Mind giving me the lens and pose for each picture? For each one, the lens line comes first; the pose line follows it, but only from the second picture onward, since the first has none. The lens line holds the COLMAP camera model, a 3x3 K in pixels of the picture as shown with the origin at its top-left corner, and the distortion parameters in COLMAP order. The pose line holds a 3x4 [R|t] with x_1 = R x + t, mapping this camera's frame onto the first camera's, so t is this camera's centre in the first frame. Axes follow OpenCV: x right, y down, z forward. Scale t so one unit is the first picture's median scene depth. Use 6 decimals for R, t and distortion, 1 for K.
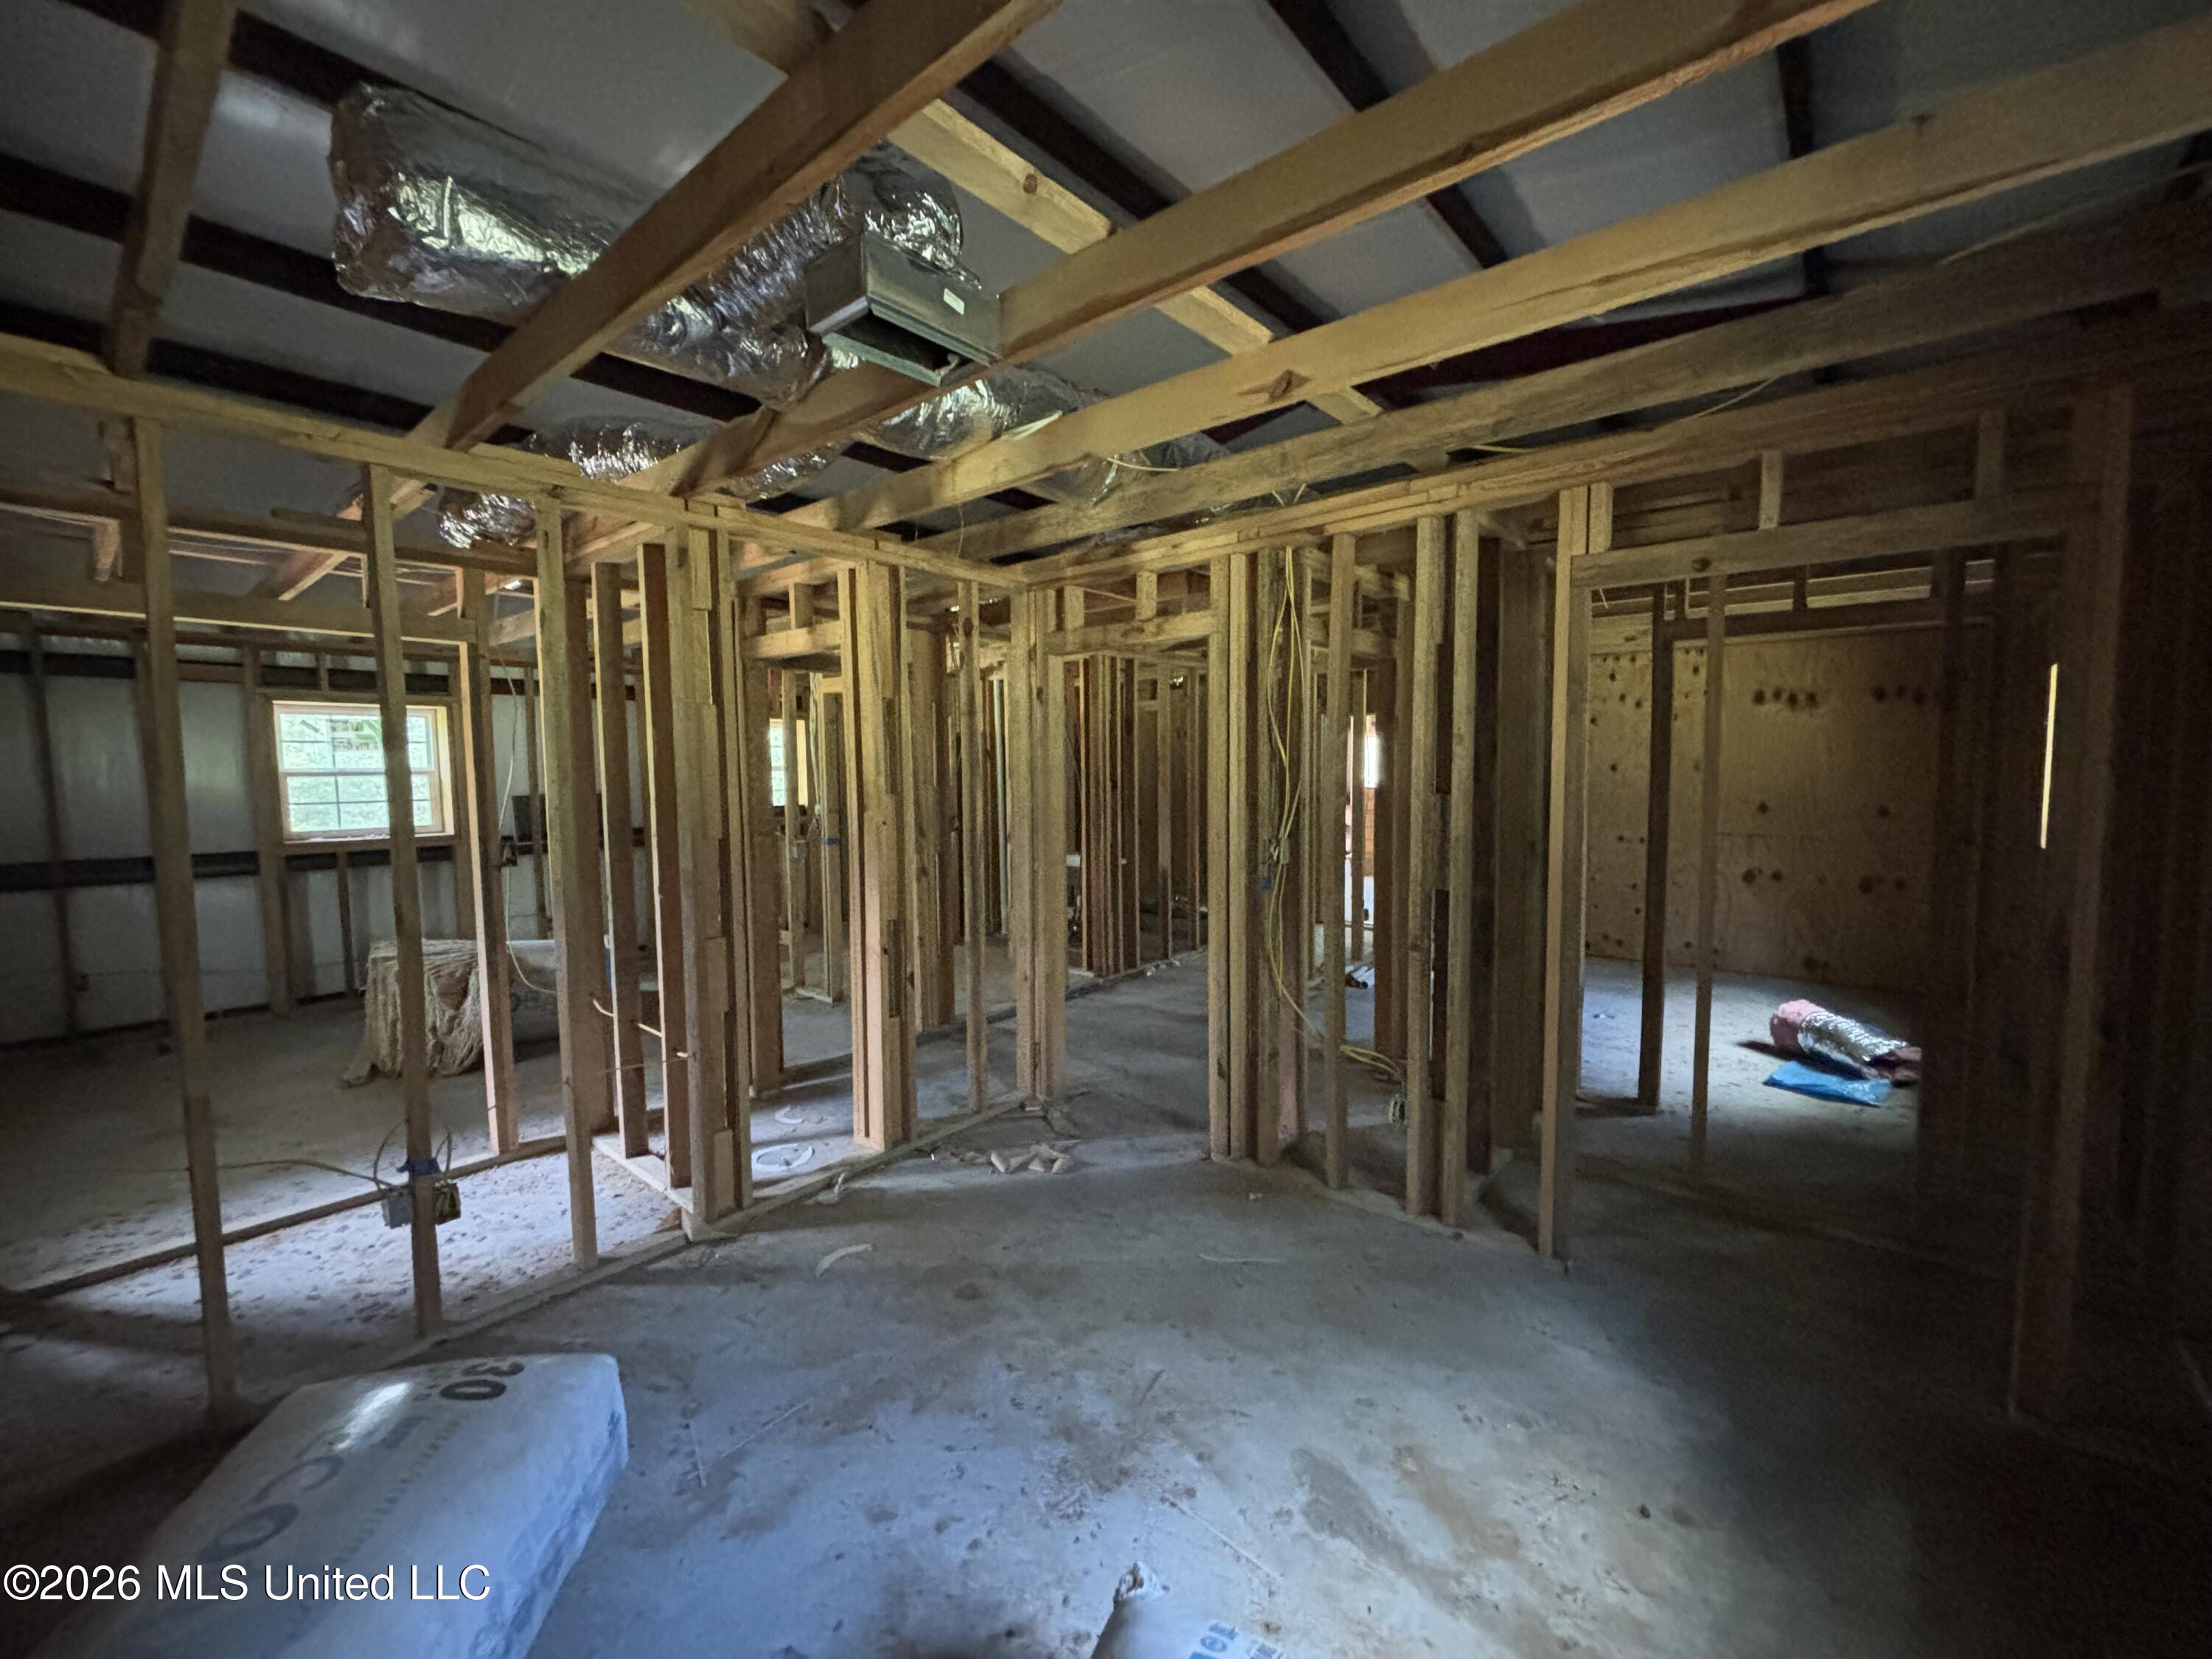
lens RADIAL K [[895.1, 0, 1115.1], [0, 895.1, 834.9], [0, 0, 1]] dist [0.000819, 0.000266]
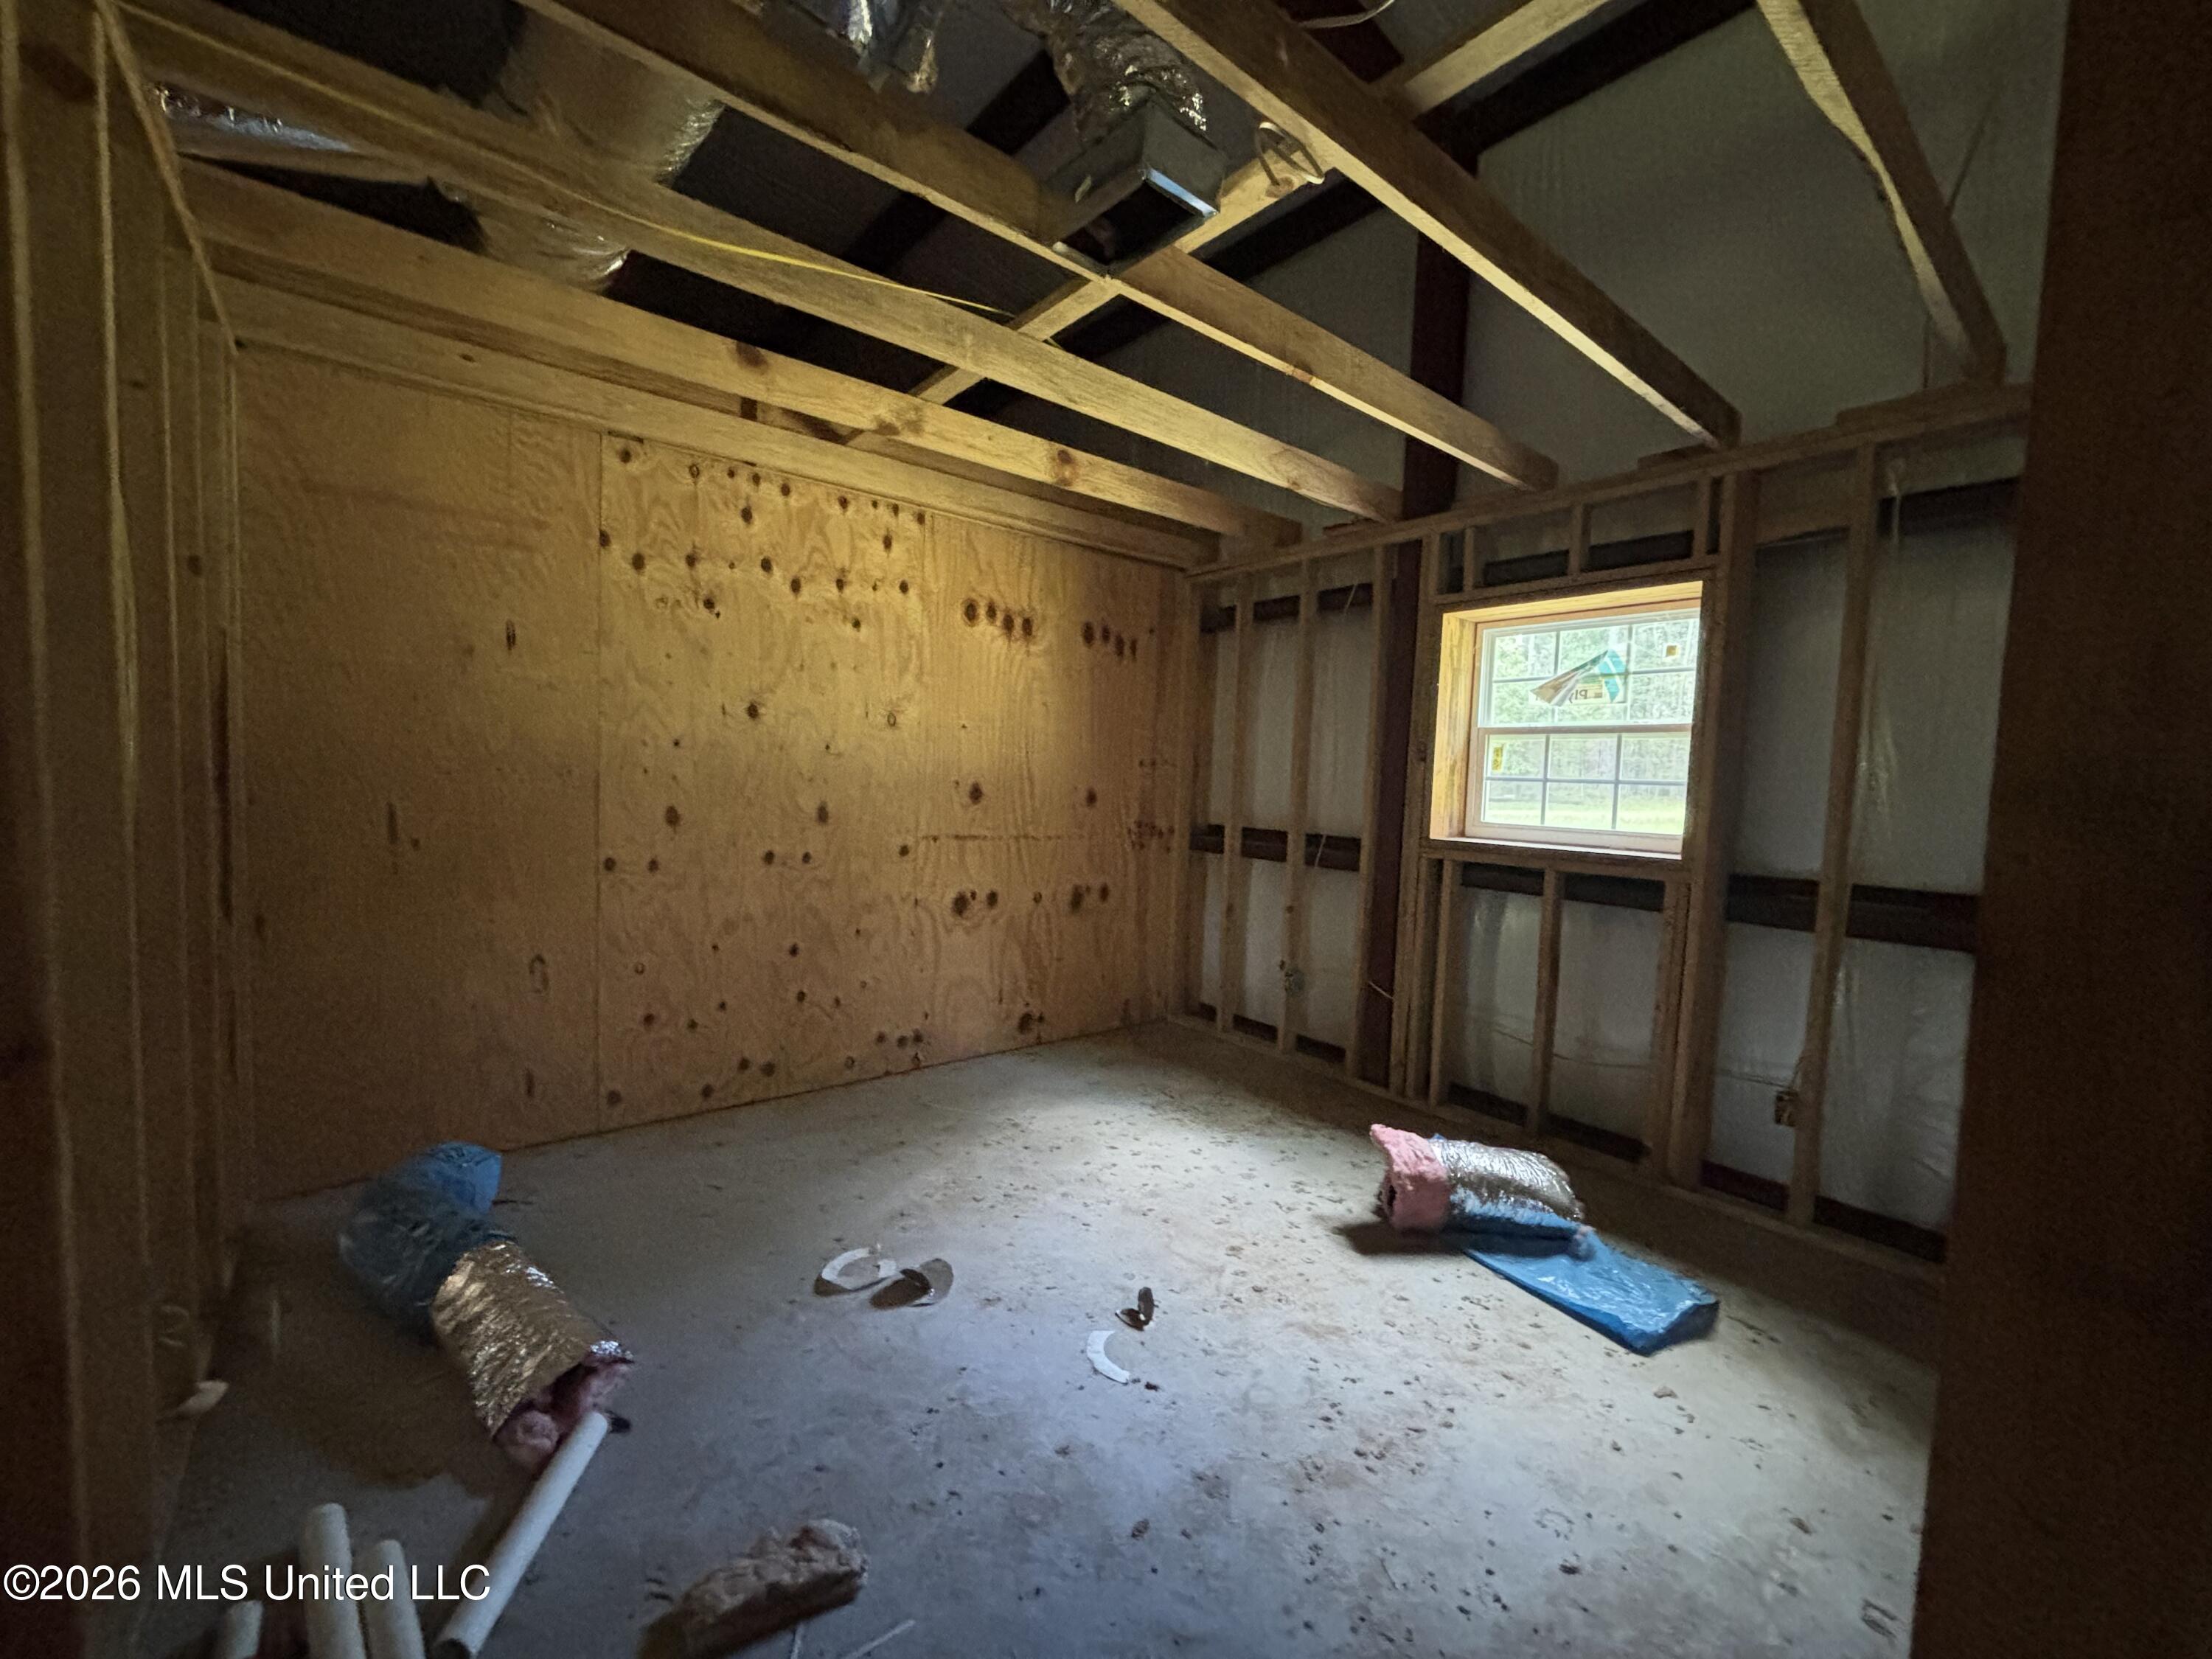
lens RADIAL K [[895.1, 0, 1114.3], [0, 895.1, 824.6], [0, 0, 1]] dist [0.000819, 0.000266]
pose [[0.163906, -0.052385, 0.985084, 0.129156], [0.027575, 0.998442, 0.048507, -0.035797], [-0.986090, 0.019213, 0.165096, 0.810854]]
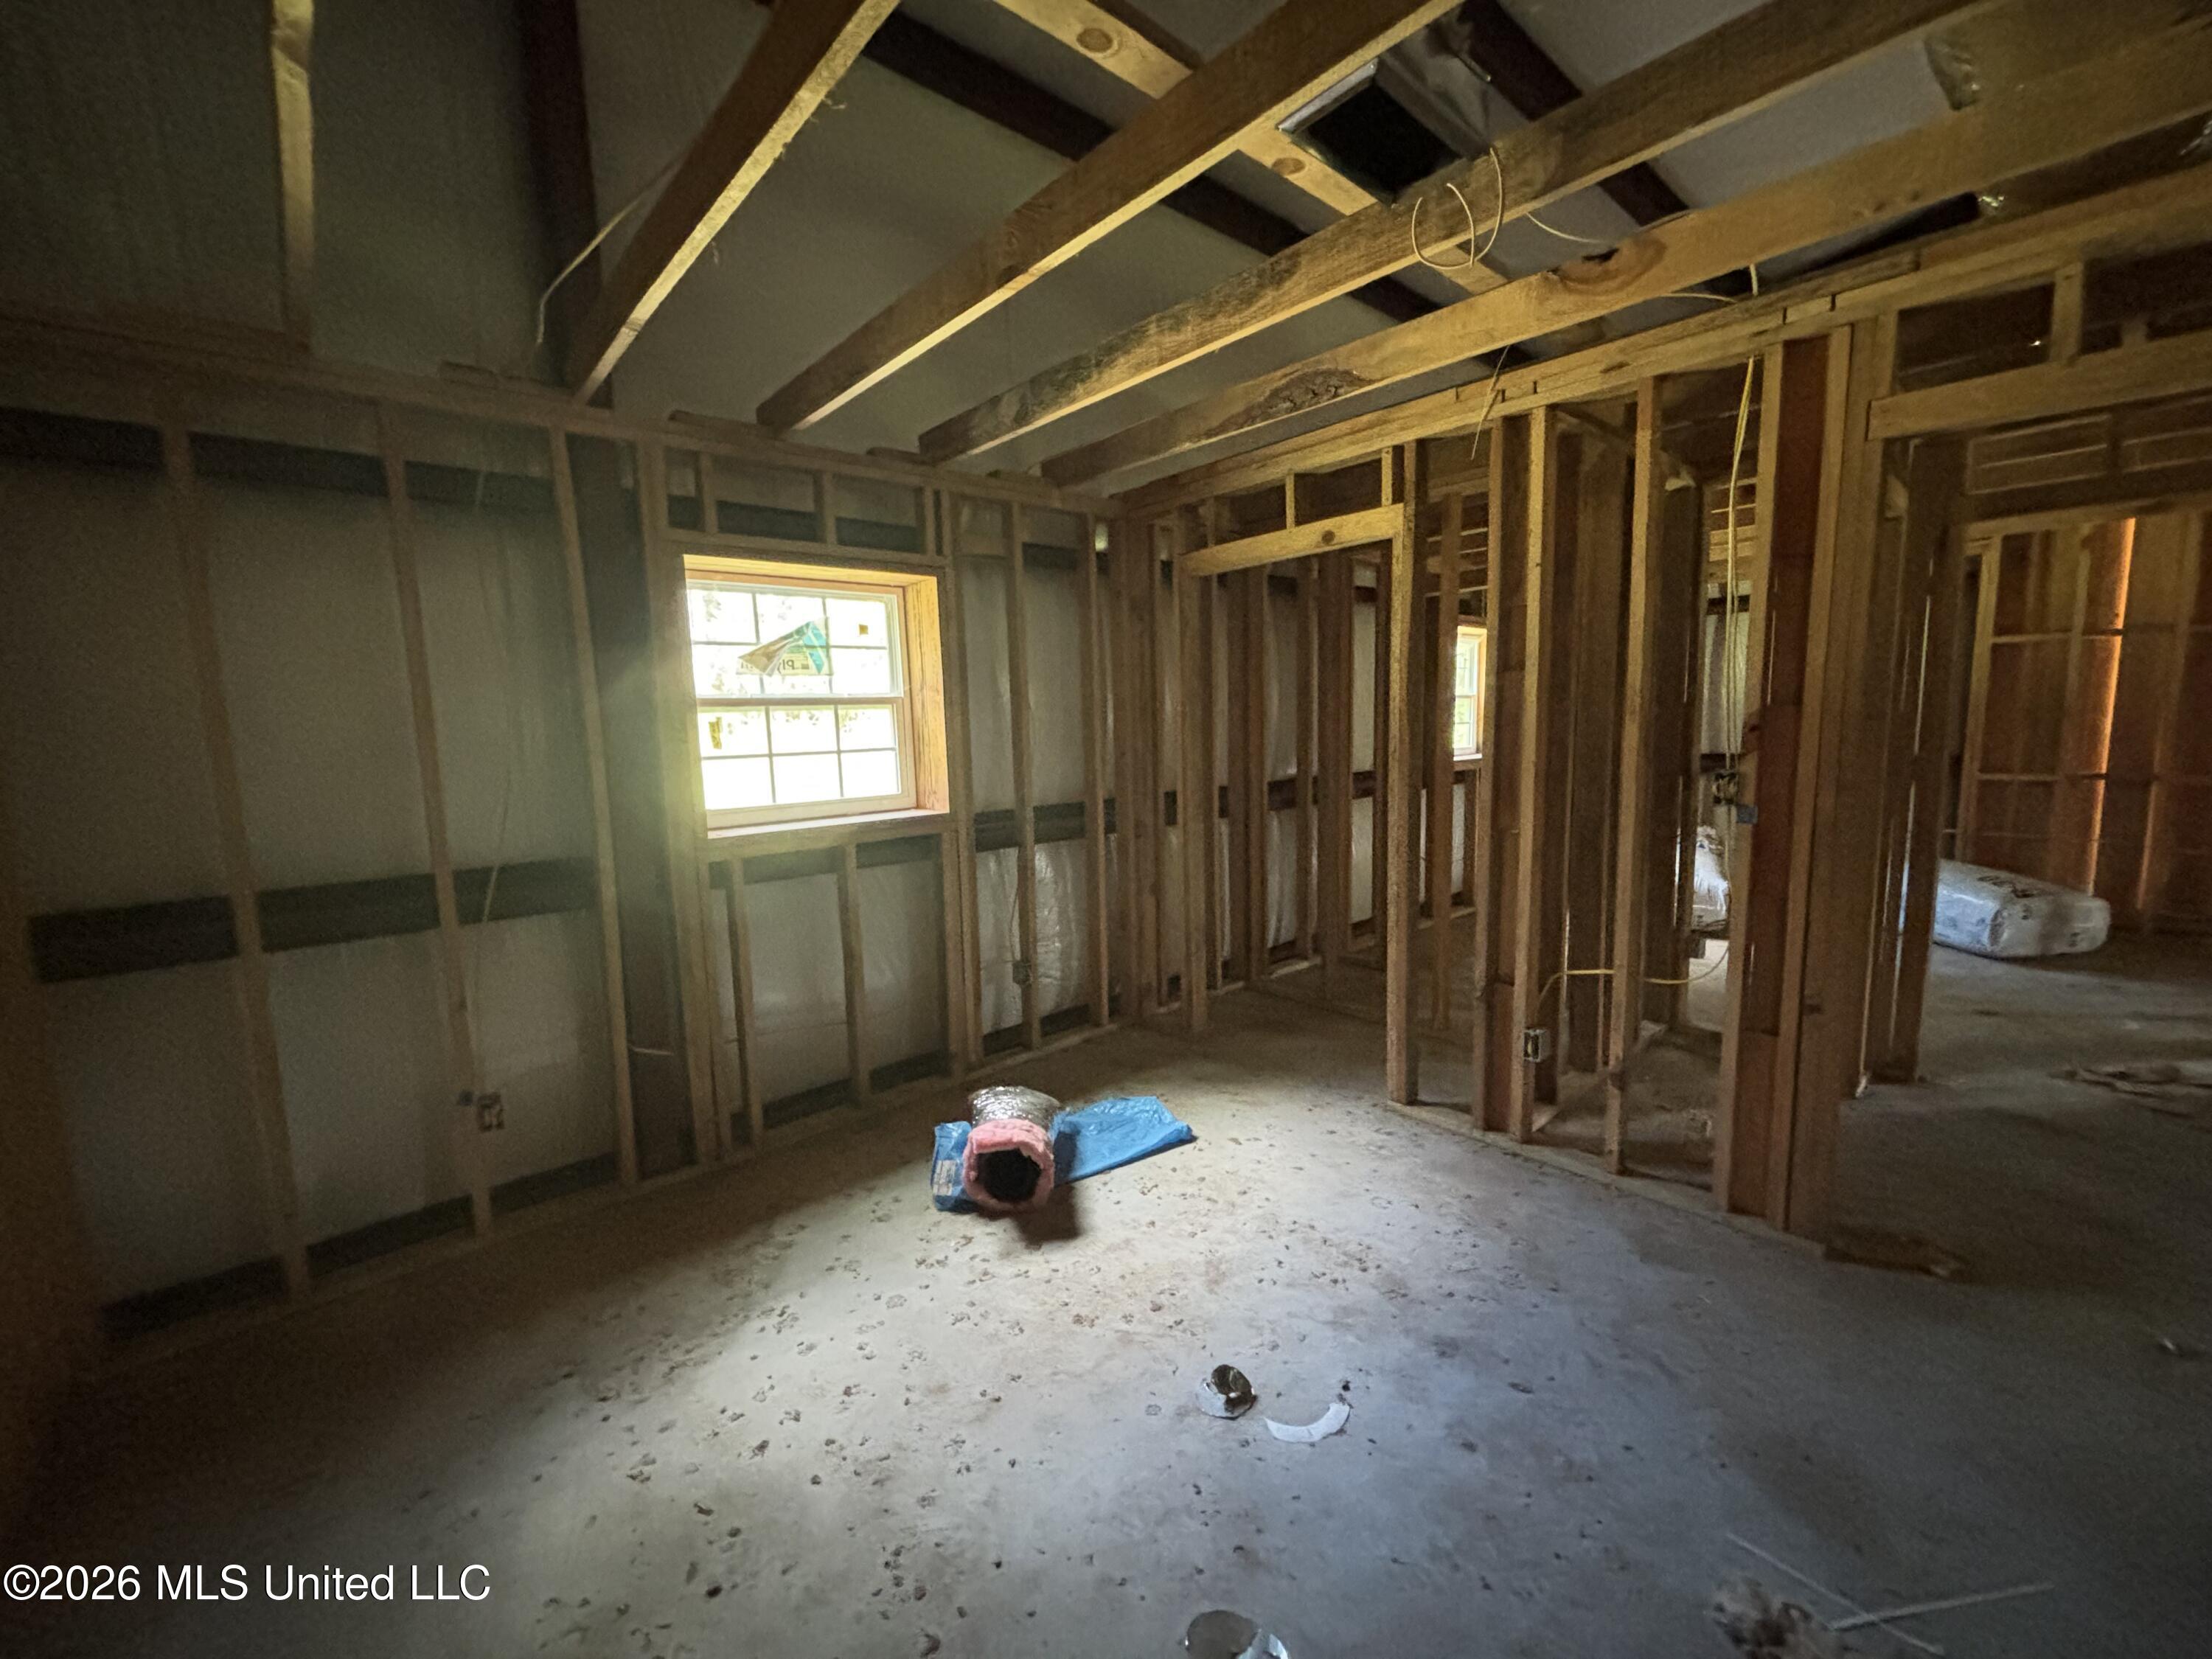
lens RADIAL K [[895.1, 0, 1106.8], [0, 895.1, 826.5], [0, 0, 1]] dist [0.000819, 0.000266]
pose [[-0.990081, 0.014724, 0.139721, 0.373097], [0.041004, 0.981479, 0.187132, -0.067222], [-0.134378, 0.191005, -0.972347, 1.044508]]
